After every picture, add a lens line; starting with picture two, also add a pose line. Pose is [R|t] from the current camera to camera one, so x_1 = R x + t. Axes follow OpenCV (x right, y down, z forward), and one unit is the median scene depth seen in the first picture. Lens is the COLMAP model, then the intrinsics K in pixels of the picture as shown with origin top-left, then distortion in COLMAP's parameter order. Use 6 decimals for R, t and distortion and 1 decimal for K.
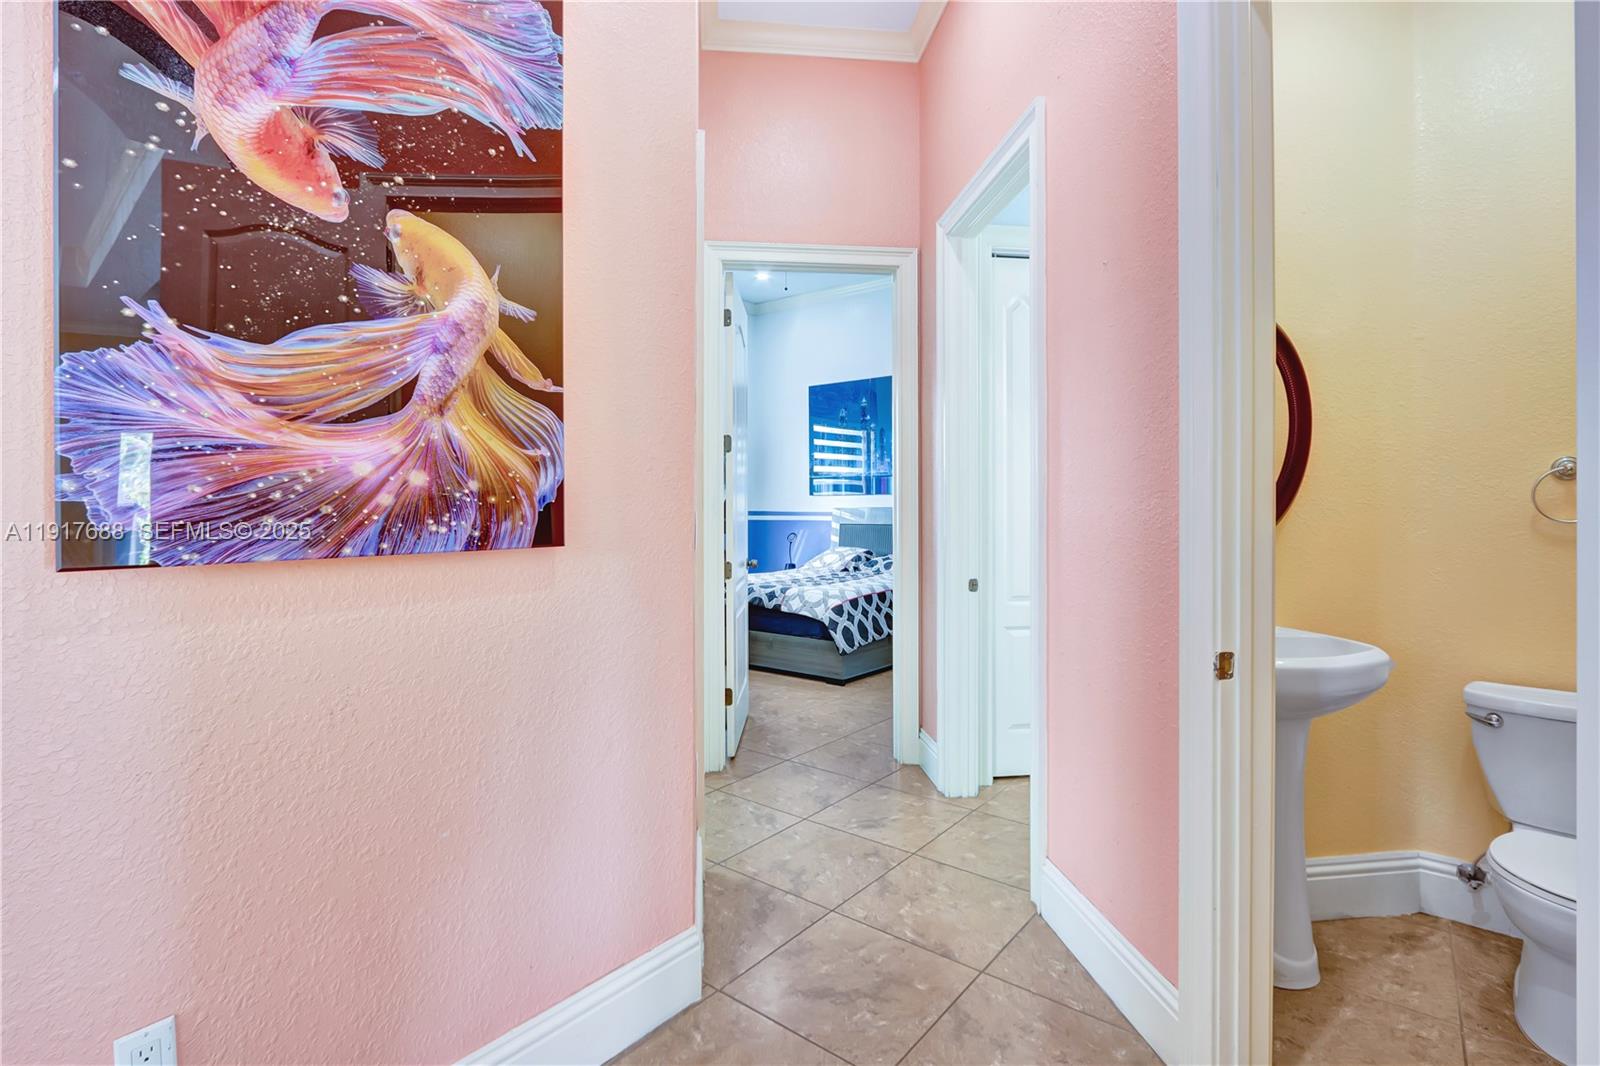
lens RADIAL K [[753.1, 0, 796.5], [0, 753.1, 519.3], [0, 0, 1]] dist [-0.015128, -0.001506]
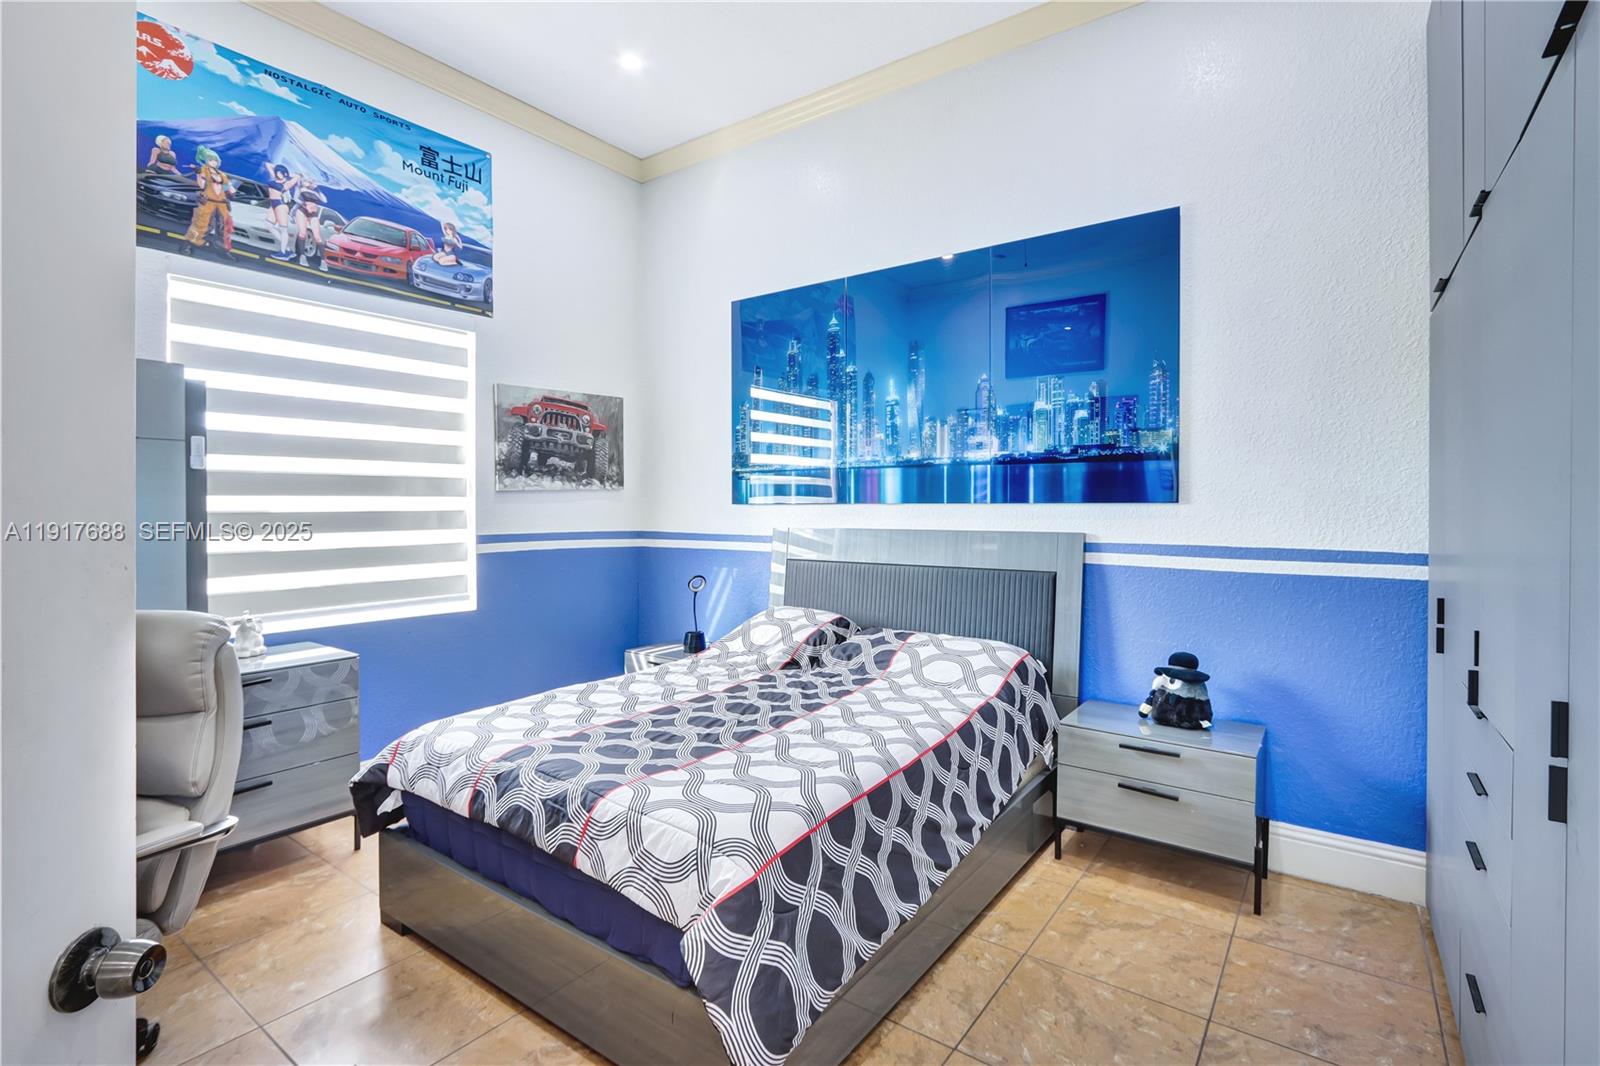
lens RADIAL K [[753.1, 0, 796.5], [0, 753.1, 519.3], [0, 0, 1]] dist [-0.015128, -0.001506]
pose [[0.999224, 0.004606, 0.039128, 0.046807], [-0.004530, 0.999988, -0.002039, -0.022214], [-0.039137, 0.001860, 0.999232, 0.508856]]
